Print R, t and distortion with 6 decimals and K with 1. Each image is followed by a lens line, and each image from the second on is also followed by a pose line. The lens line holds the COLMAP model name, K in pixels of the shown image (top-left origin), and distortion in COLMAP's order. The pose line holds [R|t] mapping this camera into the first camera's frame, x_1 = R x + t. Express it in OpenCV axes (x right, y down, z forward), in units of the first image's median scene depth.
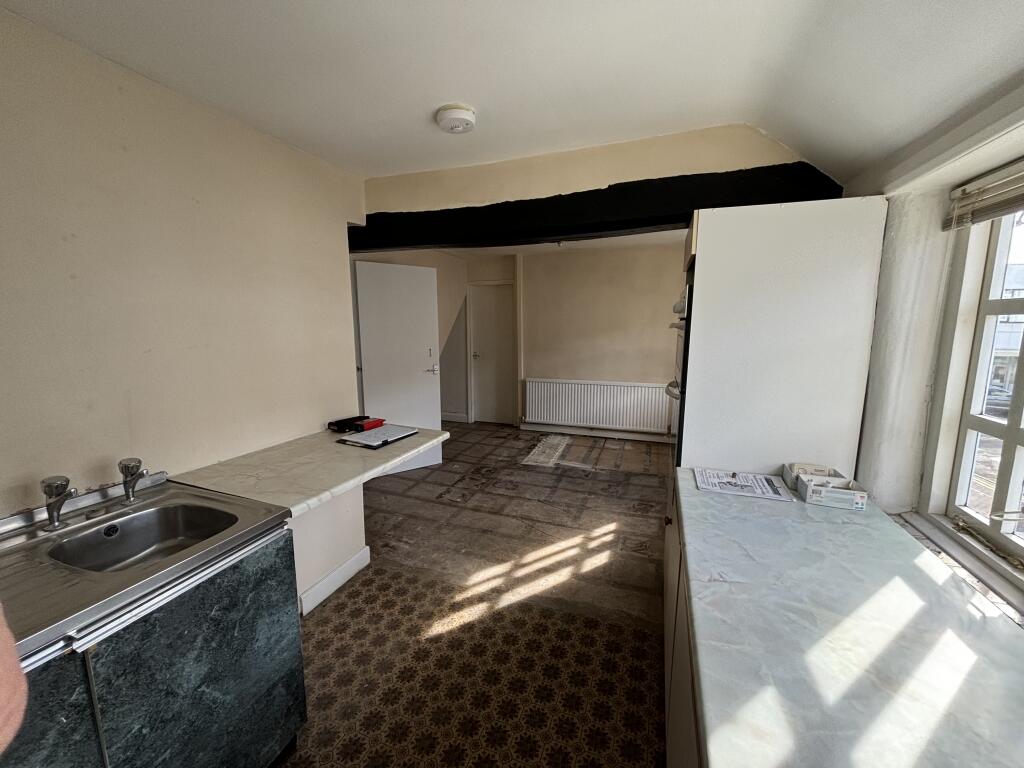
lens RADIAL K [[411.2, 0, 512.0], [0, 411.2, 384.0], [0, 0, 1]] dist [-0.000025, -0.000025]
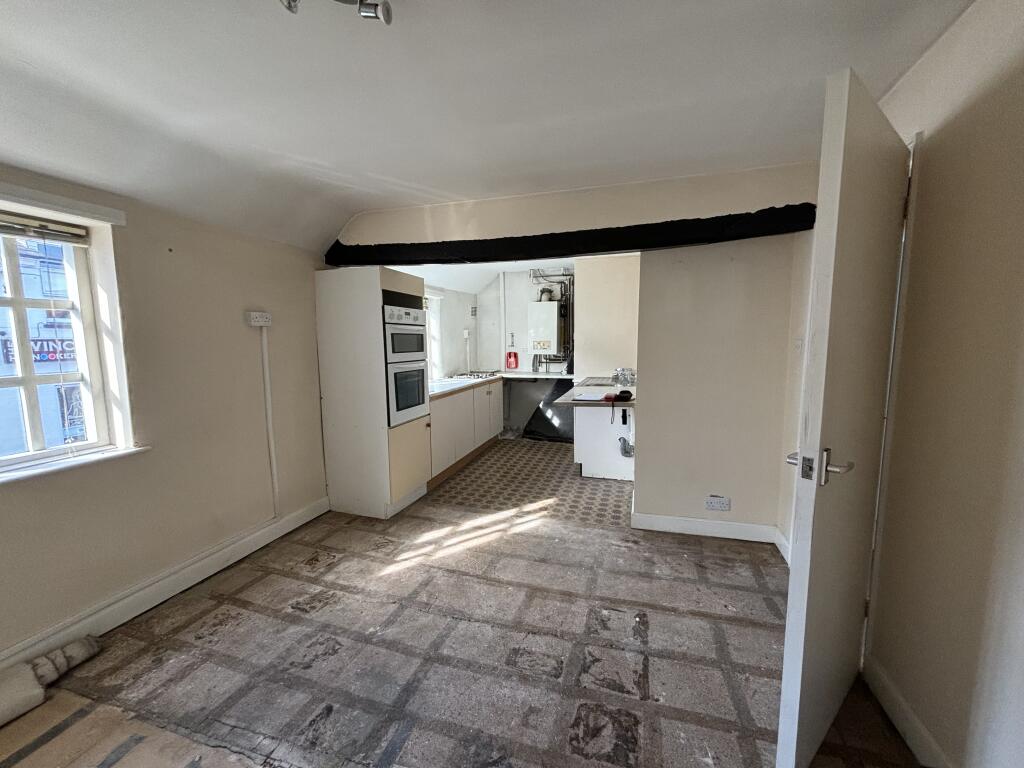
lens RADIAL K [[411.2, 0, 512.0], [0, 411.2, 384.0], [0, 0, 1]] dist [-0.000025, -0.000025]
pose [[-0.999033, 0.012135, -0.042262, 0.034079], [0.001111, 0.967820, 0.251642, -0.240873], [0.043955, 0.251351, -0.966897, 1.907618]]
